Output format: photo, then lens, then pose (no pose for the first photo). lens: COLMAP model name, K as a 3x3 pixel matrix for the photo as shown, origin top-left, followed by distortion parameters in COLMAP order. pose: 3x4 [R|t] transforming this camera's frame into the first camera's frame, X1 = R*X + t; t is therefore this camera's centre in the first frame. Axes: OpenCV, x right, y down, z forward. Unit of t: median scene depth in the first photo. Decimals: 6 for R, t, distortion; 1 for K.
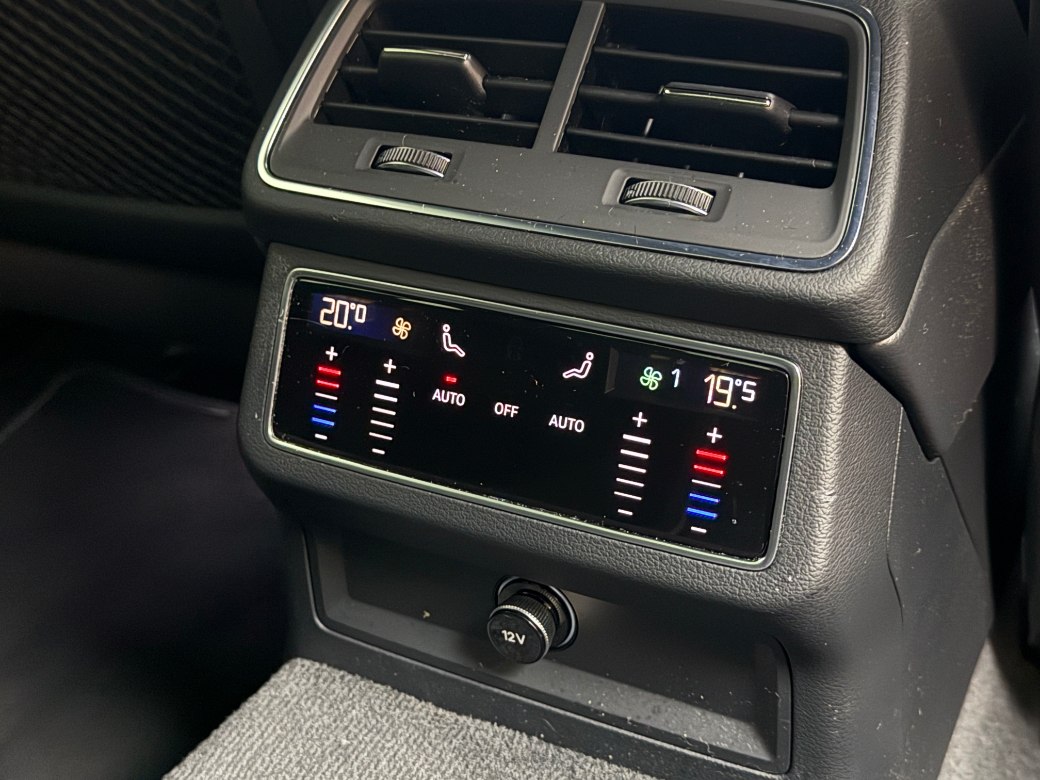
lens RADIAL K [[1372.5, 0, 520.0], [0, 1372.5, 390.0], [0, 0, 1]] dist [0.076138, -0.024395]
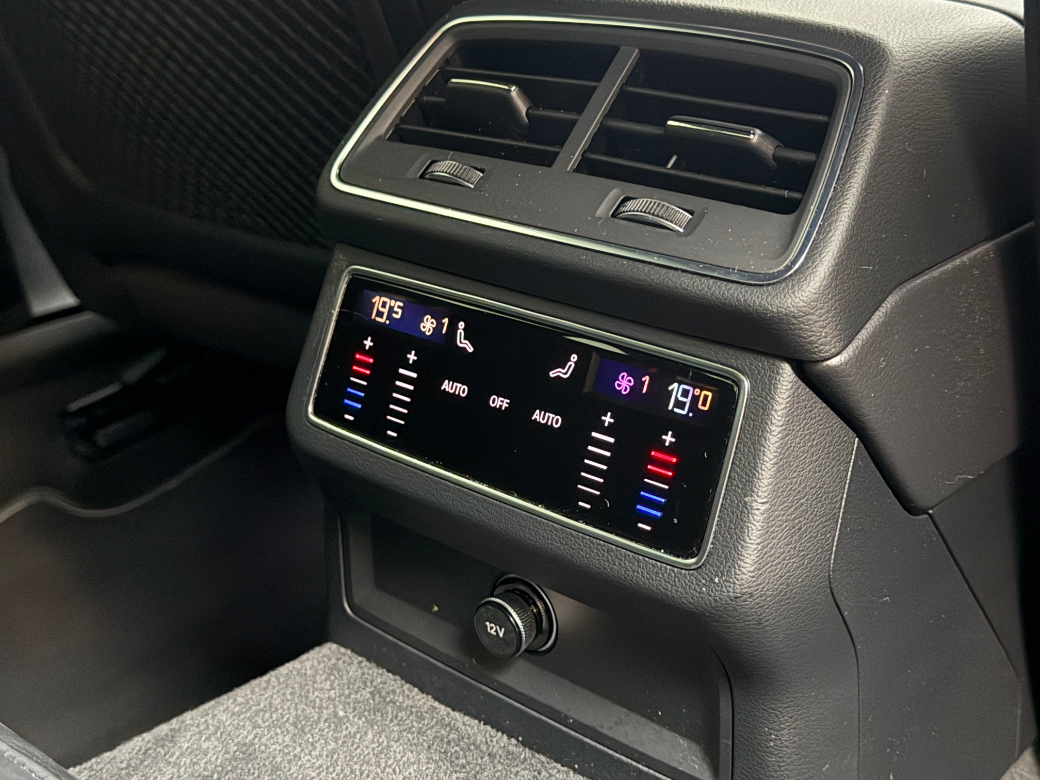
lens RADIAL K [[1372.5, 0, 520.0], [0, 1372.5, 390.0], [0, 0, 1]] dist [0.076138, -0.024395]
pose [[0.972701, 0.122460, -0.197118, 0.219208], [-0.144111, 0.984548, -0.099483, 0.110574], [0.181889, 0.125174, 0.975319, -0.055672]]
